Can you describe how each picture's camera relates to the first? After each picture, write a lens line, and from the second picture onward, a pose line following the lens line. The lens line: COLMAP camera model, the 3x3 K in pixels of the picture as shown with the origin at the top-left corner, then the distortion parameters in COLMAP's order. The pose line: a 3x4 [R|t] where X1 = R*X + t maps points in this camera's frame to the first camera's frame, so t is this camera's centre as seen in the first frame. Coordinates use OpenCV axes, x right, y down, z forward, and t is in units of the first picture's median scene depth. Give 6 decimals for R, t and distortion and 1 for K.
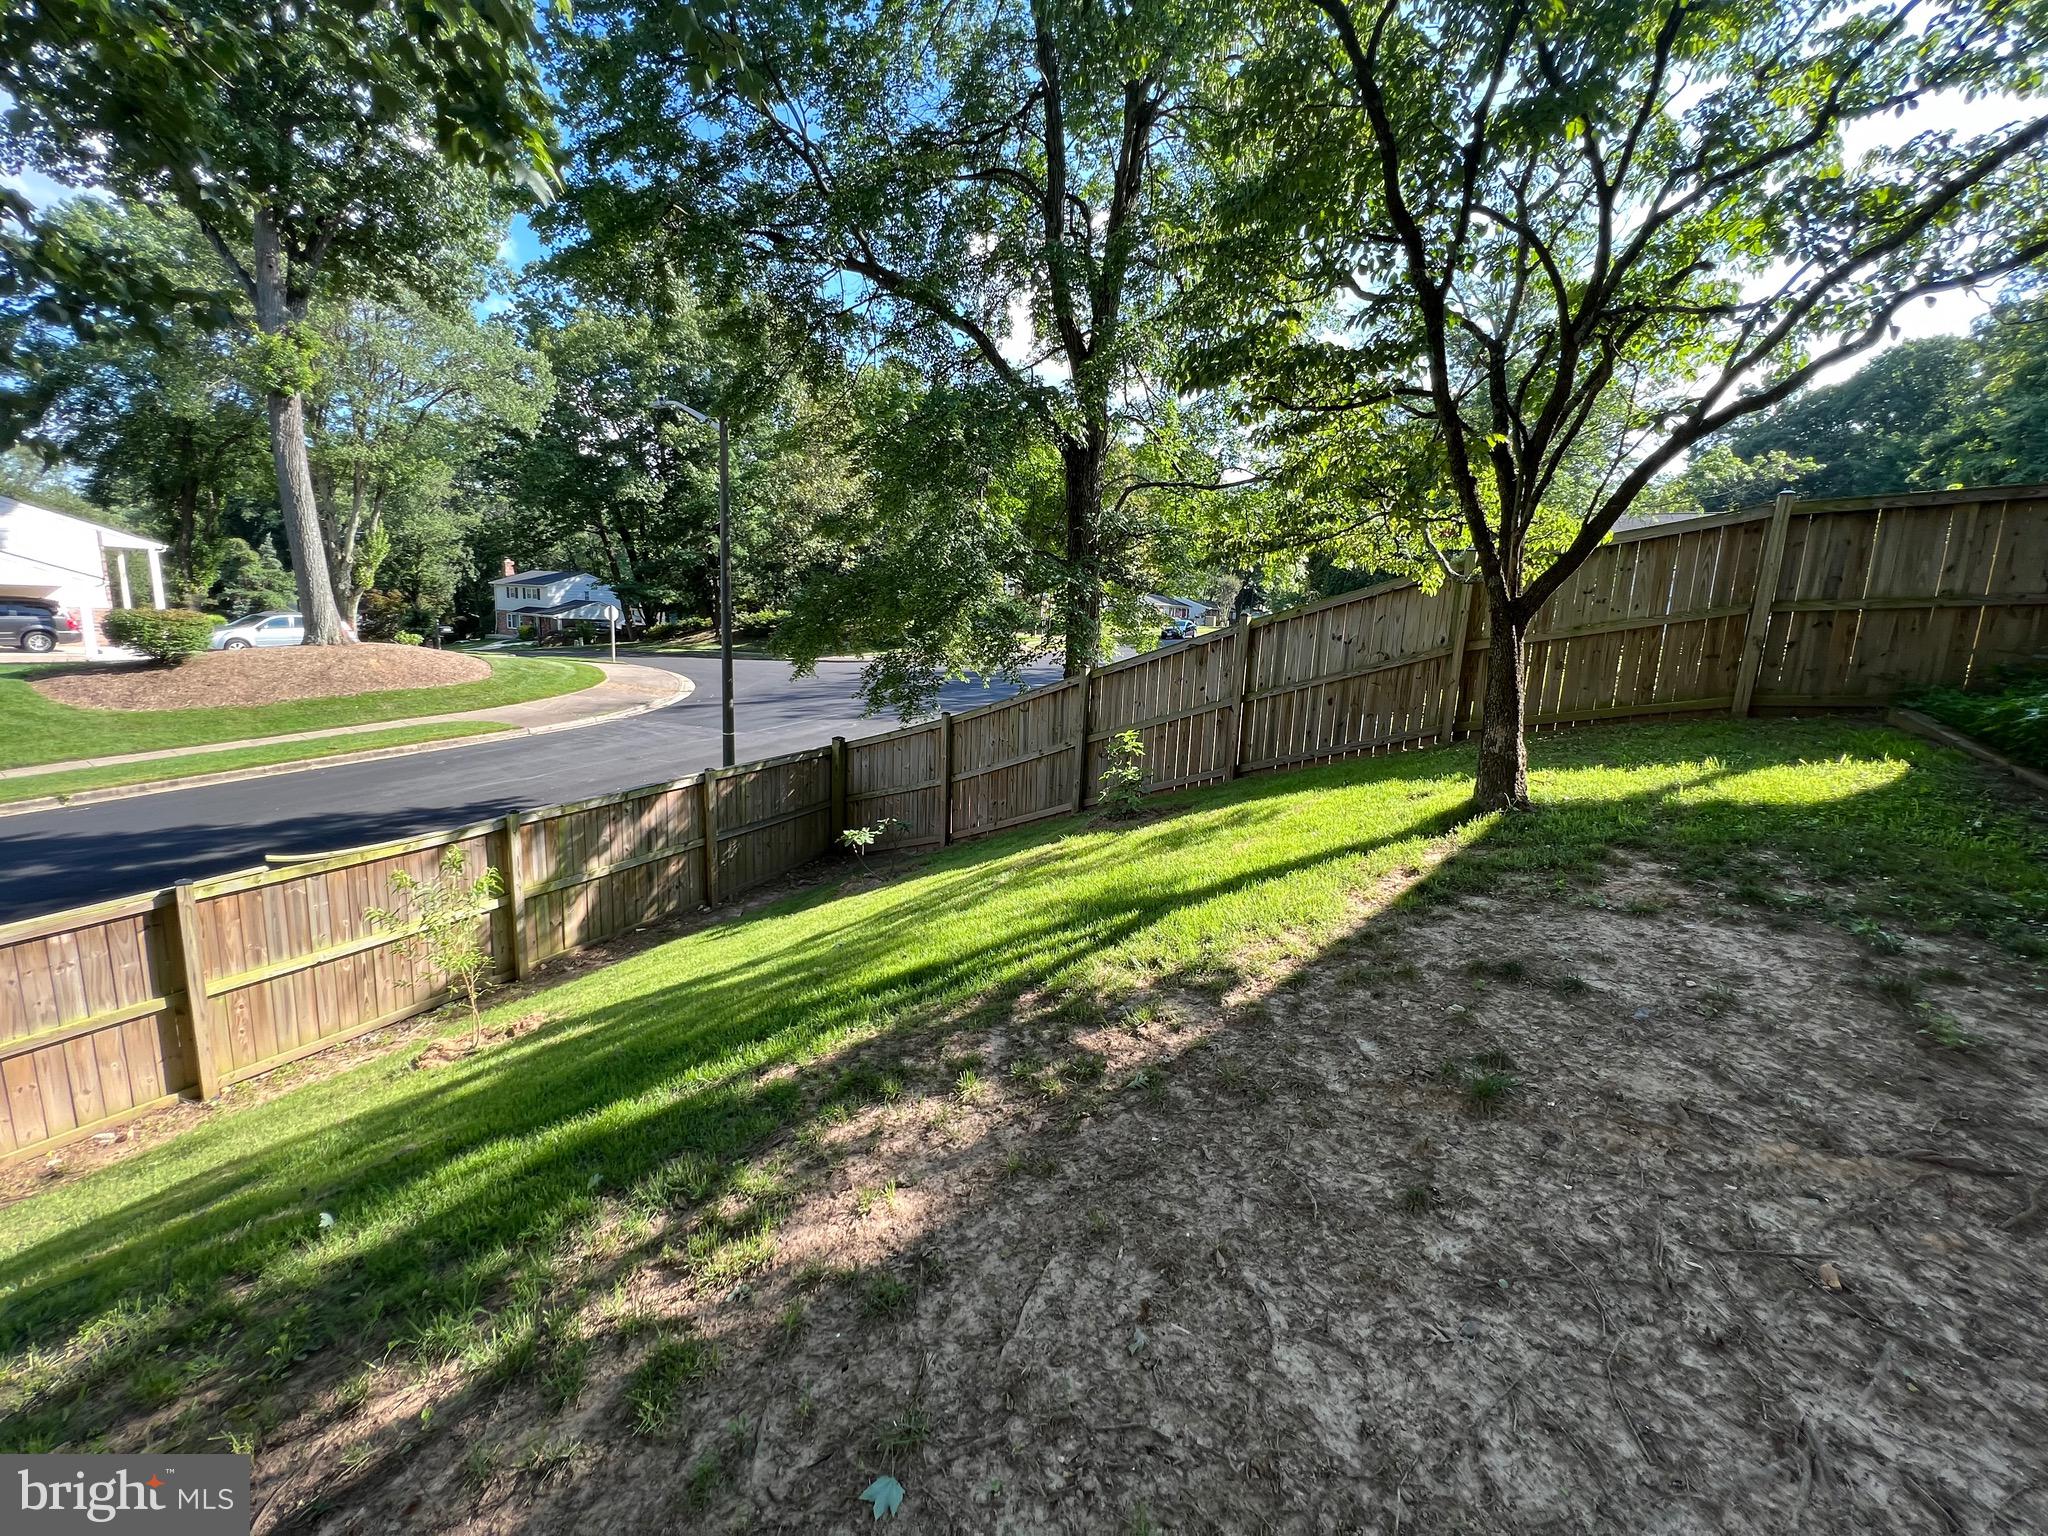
lens RADIAL K [[818.7, 0, 1014.3], [0, 818.7, 769.3], [0, 0, 1]] dist [0.001019, 0.000580]
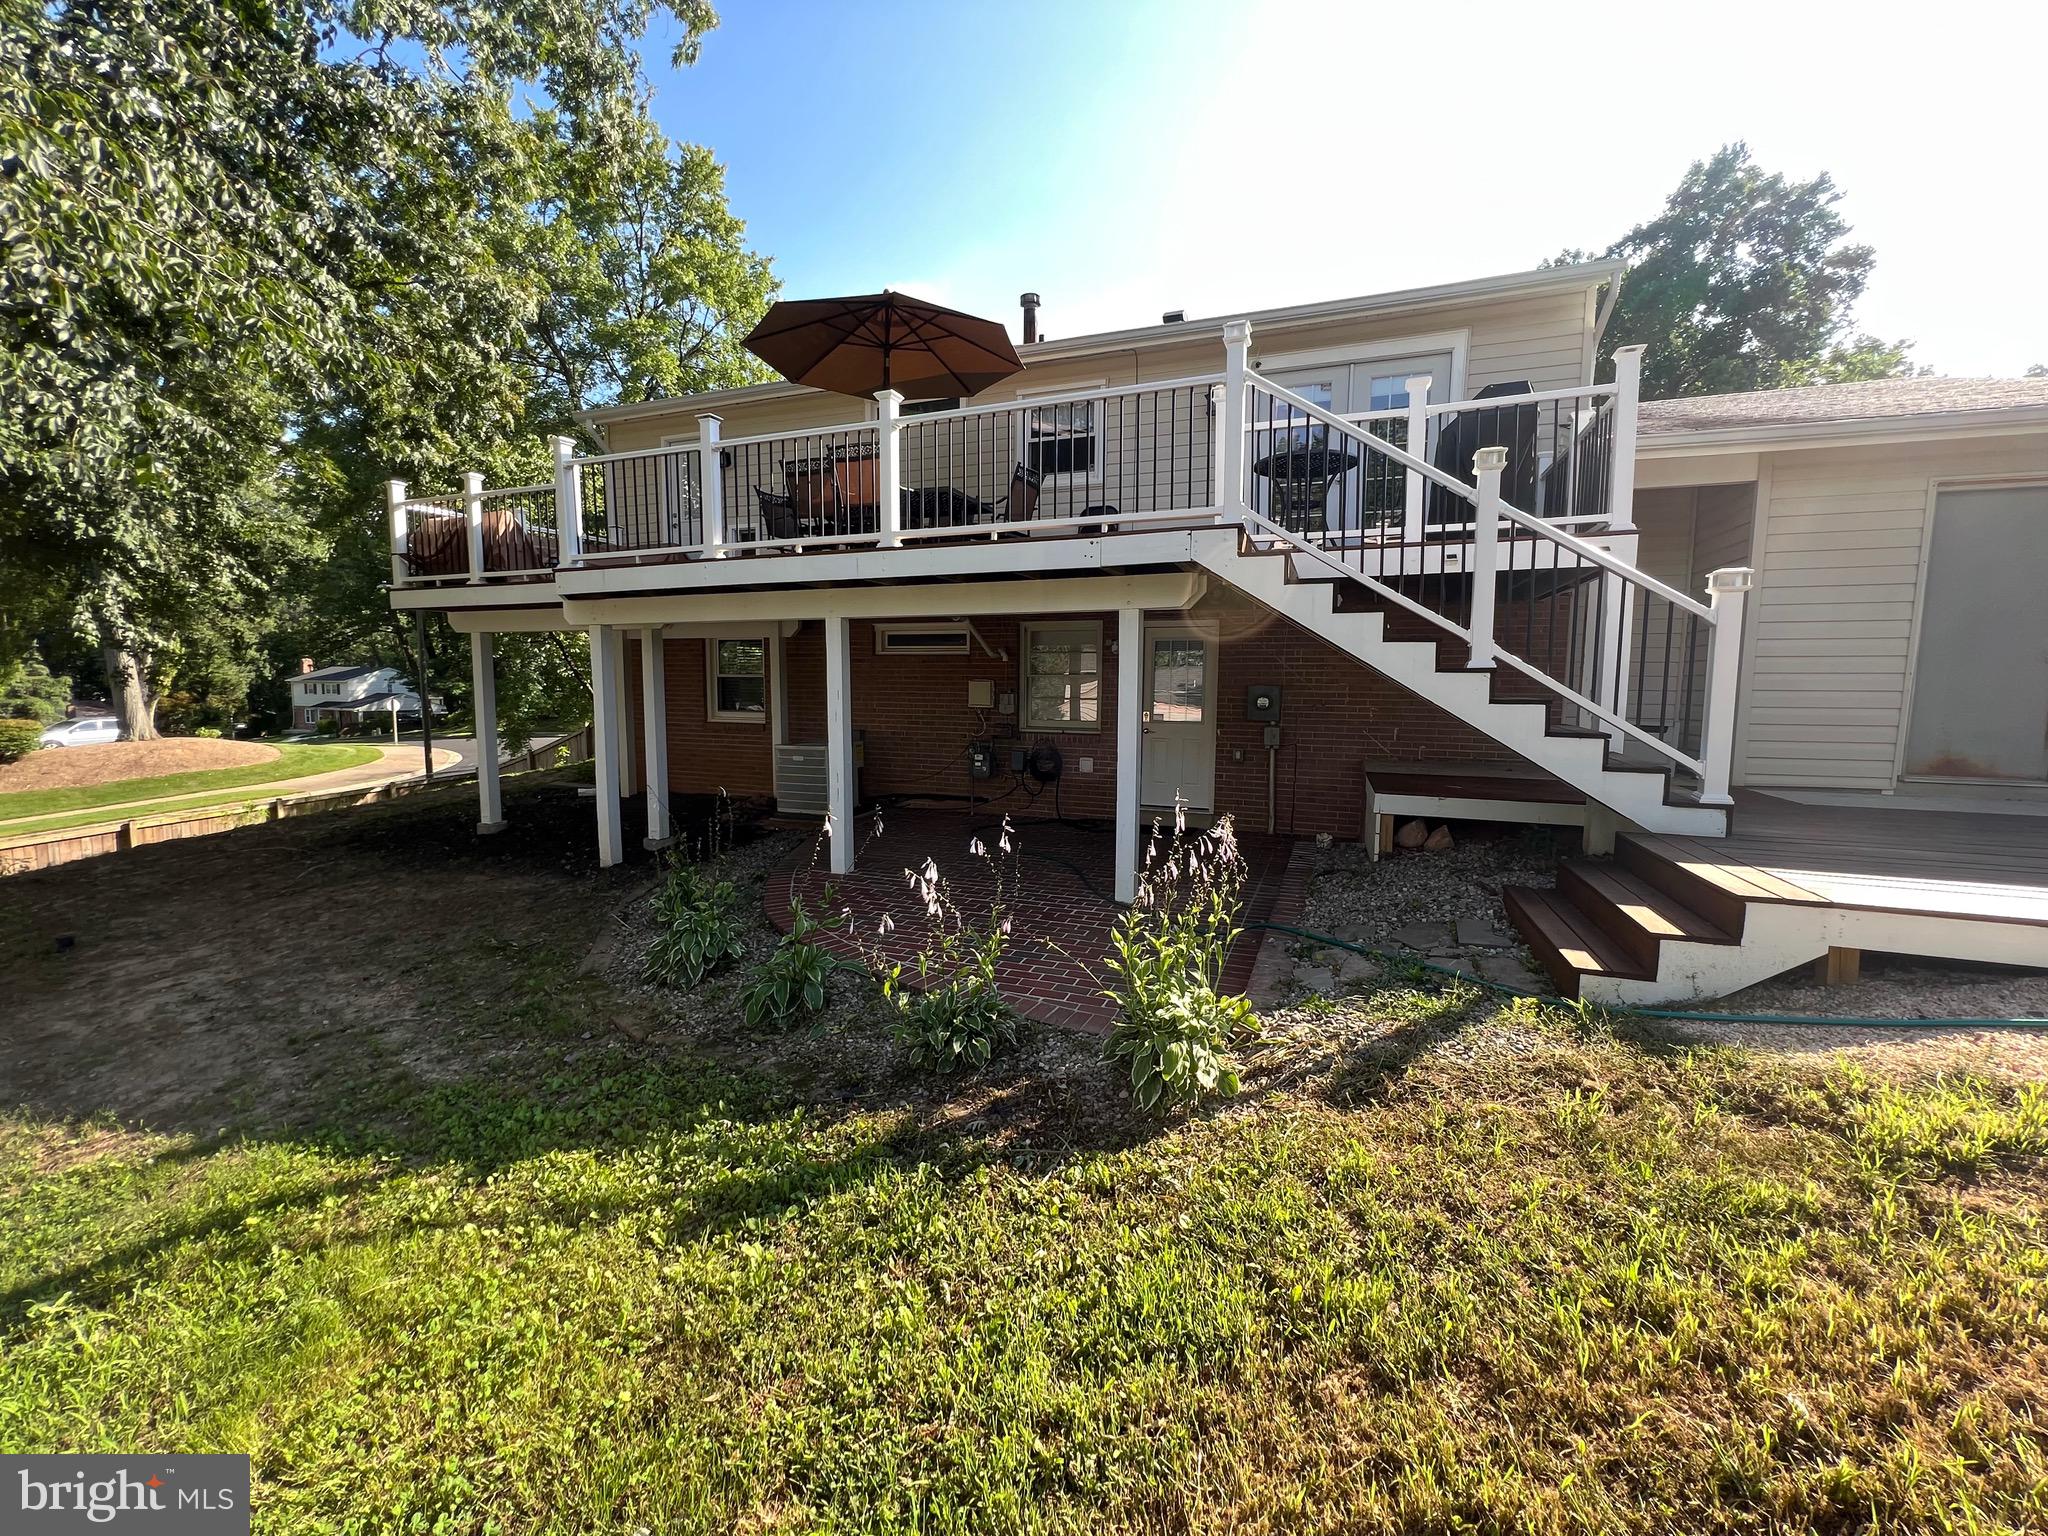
lens RADIAL K [[820.6, 0, 1026.3], [0, 820.6, 767.5], [0, 0, 1]] dist [0.001108, 0.000011]
pose [[0.985095, -0.059988, 0.161214, 0.120959], [0.073005, 0.994427, -0.076067, 0.033081], [-0.155752, 0.086702, 0.983984, -0.178722]]
